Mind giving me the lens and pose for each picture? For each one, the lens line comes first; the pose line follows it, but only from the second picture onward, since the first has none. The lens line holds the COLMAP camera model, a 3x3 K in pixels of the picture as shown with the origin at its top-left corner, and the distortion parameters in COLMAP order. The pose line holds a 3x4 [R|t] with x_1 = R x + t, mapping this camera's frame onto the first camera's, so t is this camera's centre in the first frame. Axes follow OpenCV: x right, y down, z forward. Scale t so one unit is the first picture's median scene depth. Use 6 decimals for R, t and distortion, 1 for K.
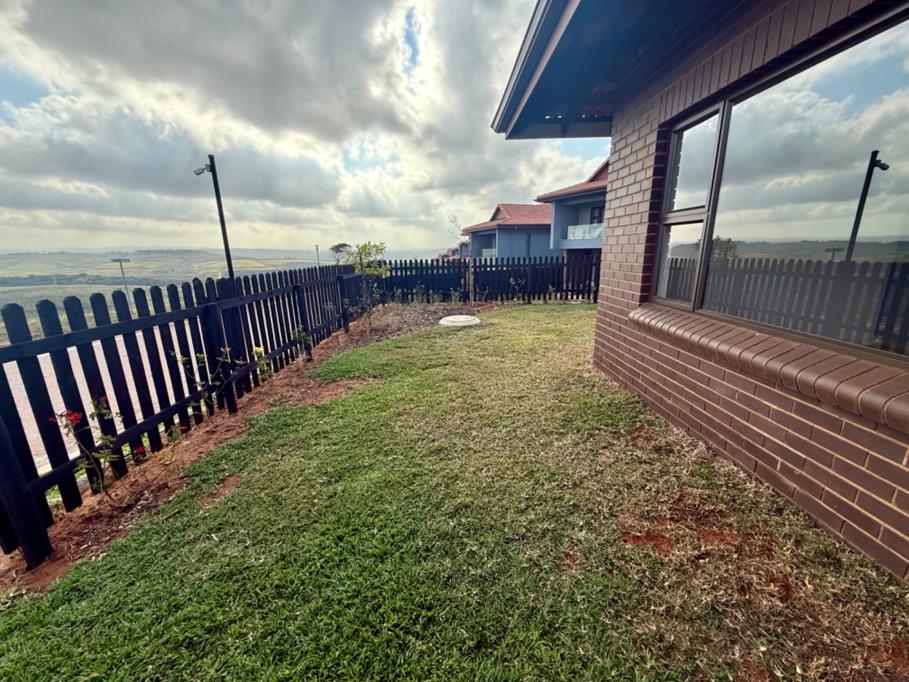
lens RADIAL K [[359.8, 0, 456.9], [0, 359.8, 341.5], [0, 0, 1]] dist [-0.000955, -0.000146]
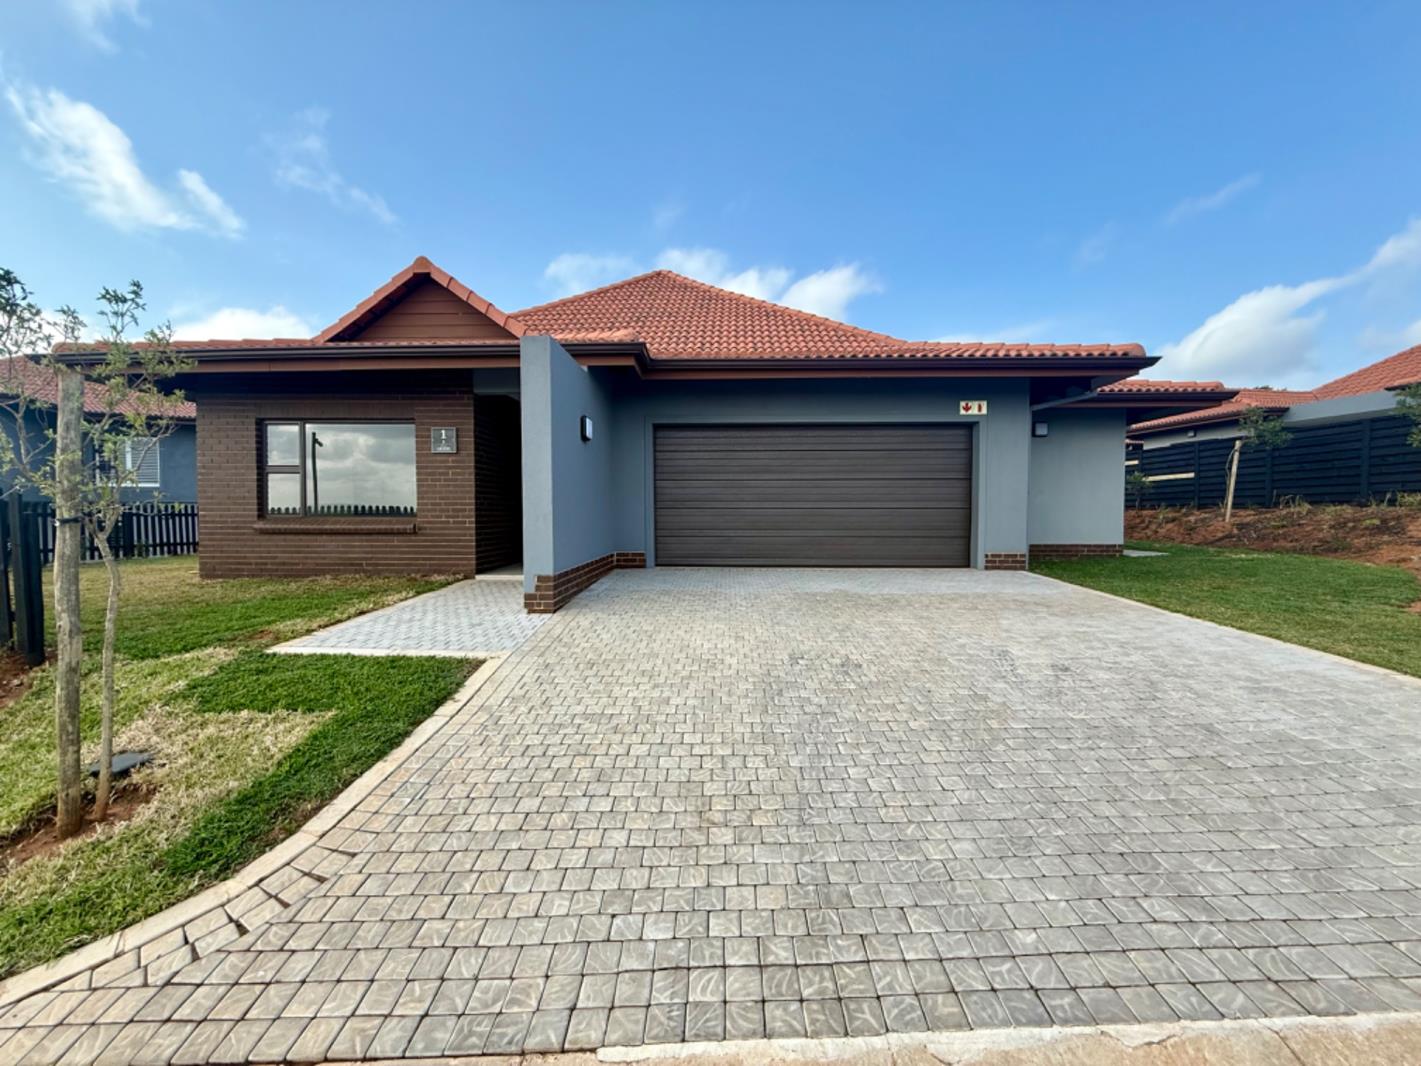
lens RADIAL K [[562.4, 0, 714.2], [0, 562.4, 533.7], [0, 0, 1]] dist [-0.000955, -0.000146]
pose [[0.067088, -0.010723, 0.997689, -2.014381], [0.240196, 0.970707, -0.005719, 0.501735], [-0.968403, 0.240025, 0.067698, -1.209297]]
